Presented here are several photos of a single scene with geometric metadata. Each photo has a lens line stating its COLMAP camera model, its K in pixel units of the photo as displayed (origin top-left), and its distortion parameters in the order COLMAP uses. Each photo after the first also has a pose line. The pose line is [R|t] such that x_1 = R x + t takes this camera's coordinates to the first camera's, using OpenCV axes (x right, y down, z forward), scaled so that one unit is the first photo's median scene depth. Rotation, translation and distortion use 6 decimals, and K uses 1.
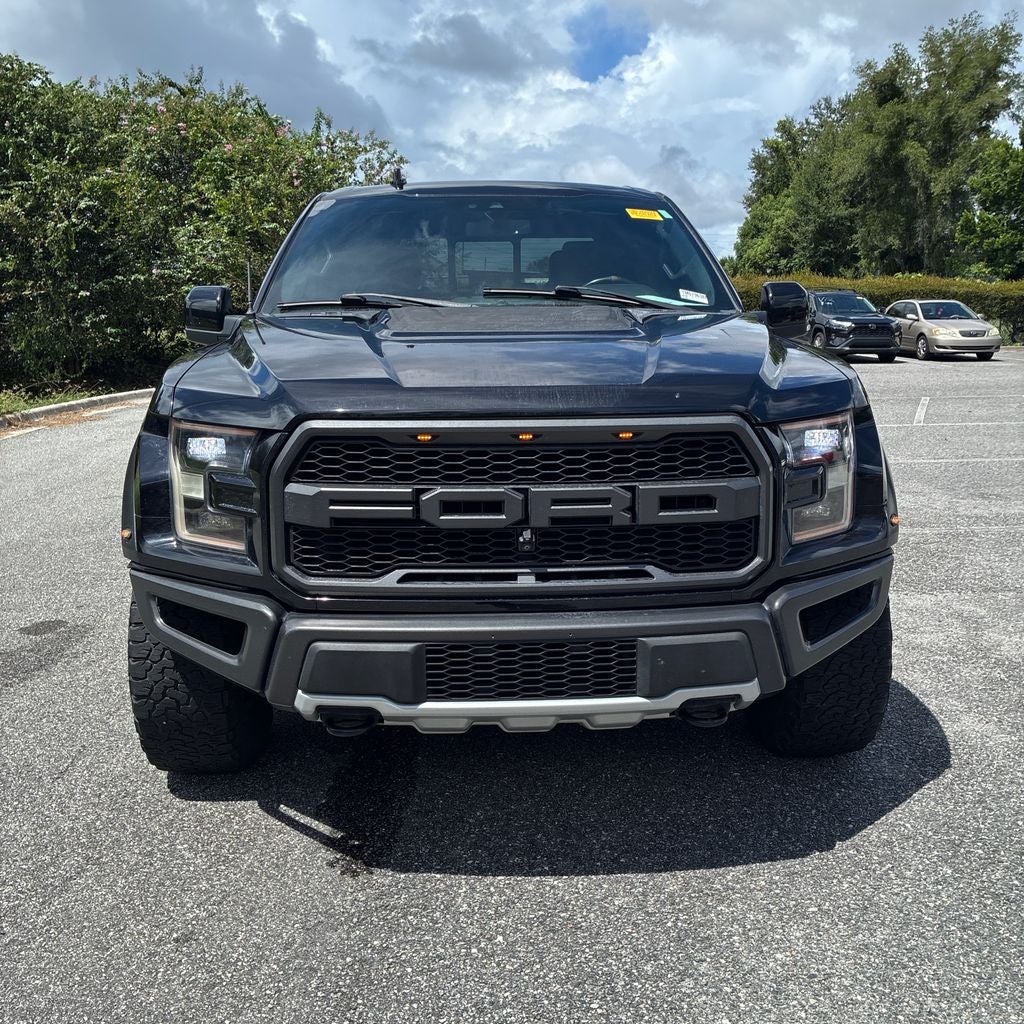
lens RADIAL K [[1151.4, 0, 512.0], [0, 1151.4, 512.0], [0, 0, 1]] dist [0.038105, -0.034149]
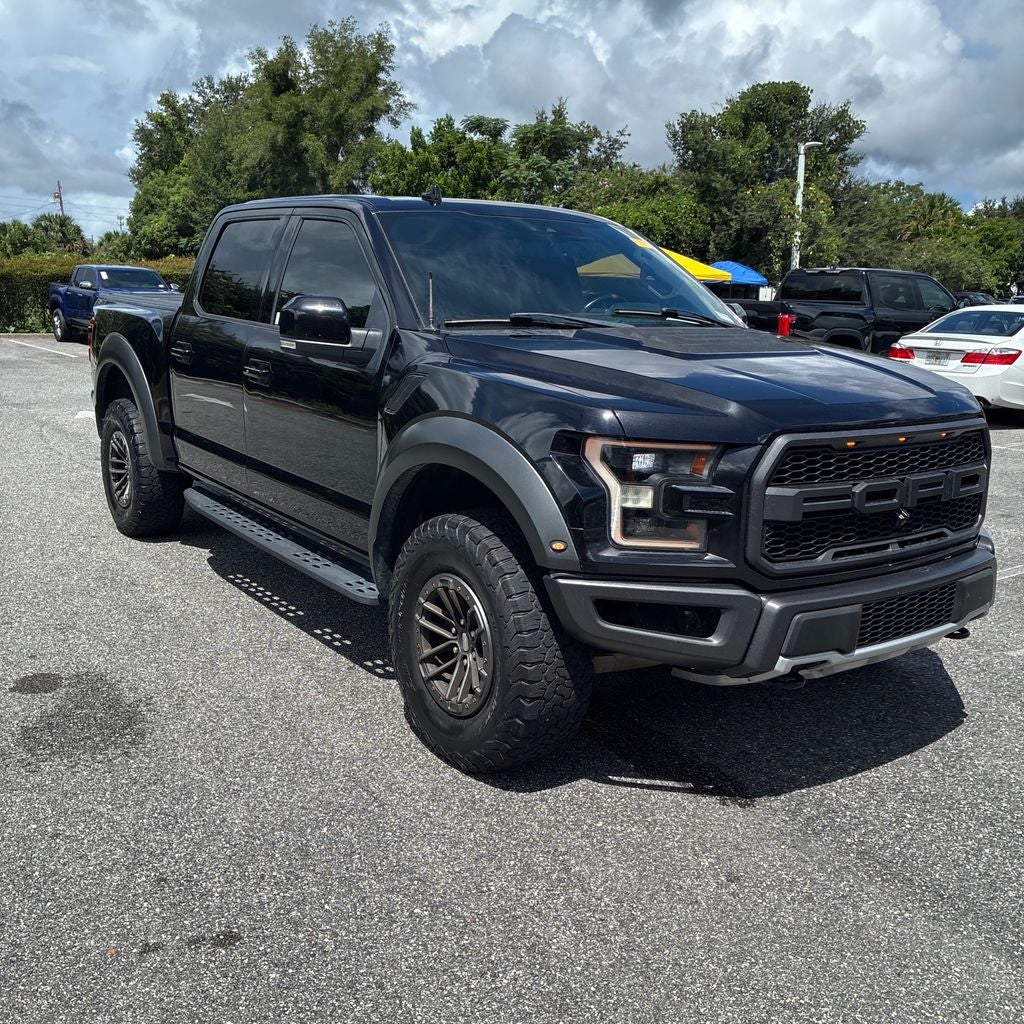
lens RADIAL K [[1183.3, 0, 512.0], [0, 1183.3, 512.0], [0, 0, 1]] dist [0.033134, 0.026077]
pose [[0.811793, -0.082450, 0.578096, -0.158334], [0.071907, 0.996562, 0.041157, -0.009713], [-0.579501, 0.008158, 0.814930, 0.019976]]
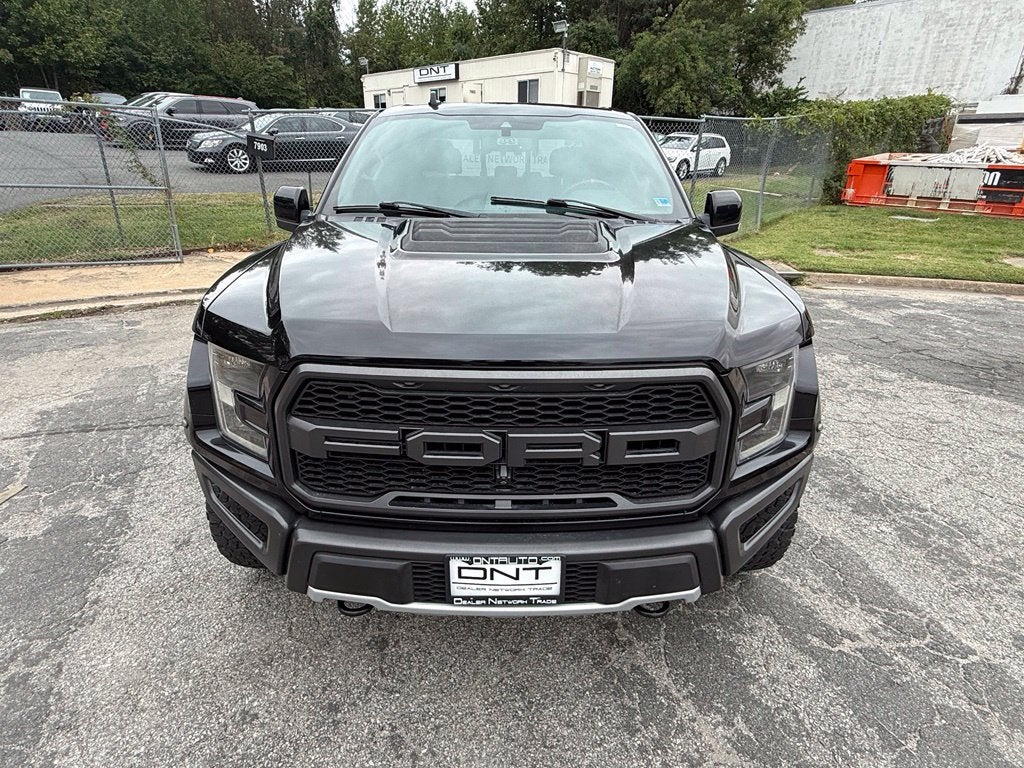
lens RADIAL K [[560.3, 0, 512.0], [0, 560.3, 384.0], [0, 0, 1]] dist [0.000980, -0.000218]
pose [[0.999237, 0.026680, -0.028532, 0.004614], [-0.020239, 0.978333, 0.206044, -0.023813], [0.033412, -0.205309, 0.978127, 0.068472]]
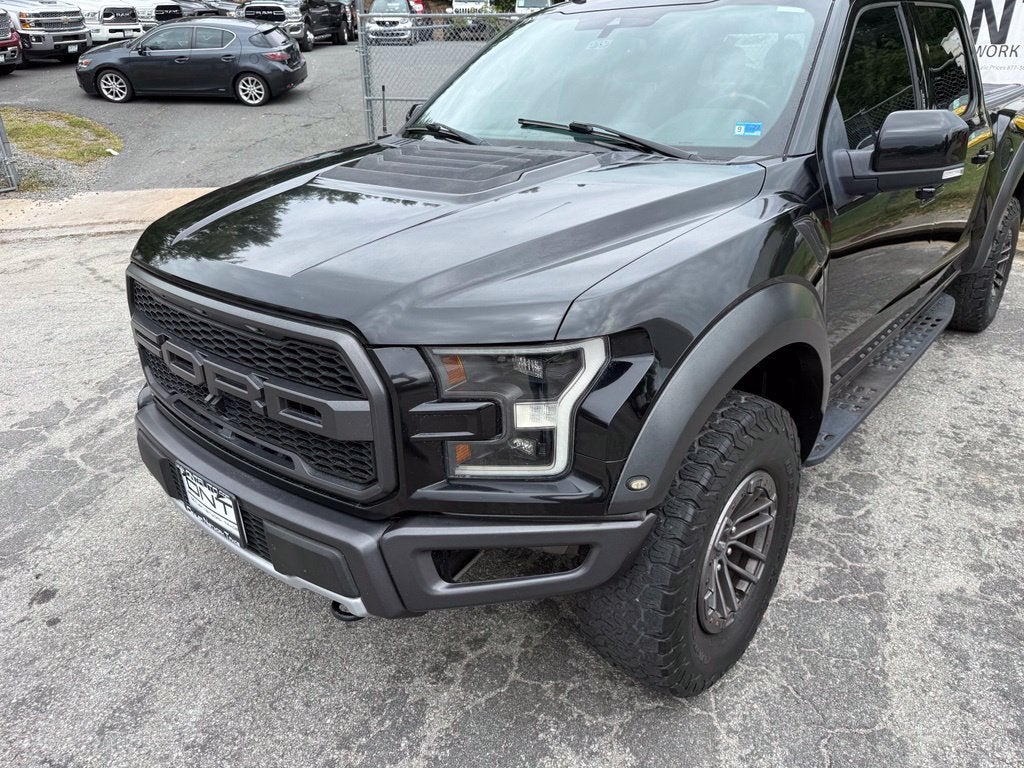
lens RADIAL K [[744.0, 0, 517.7], [0, 744.0, 382.3], [0, 0, 1]] dist [0.002078, -0.007989]
pose [[0.708873, 0.241286, -0.662783, 0.095241], [-0.077256, 0.960576, 0.267069, -0.029051], [0.701093, -0.138114, 0.699567, 0.096925]]
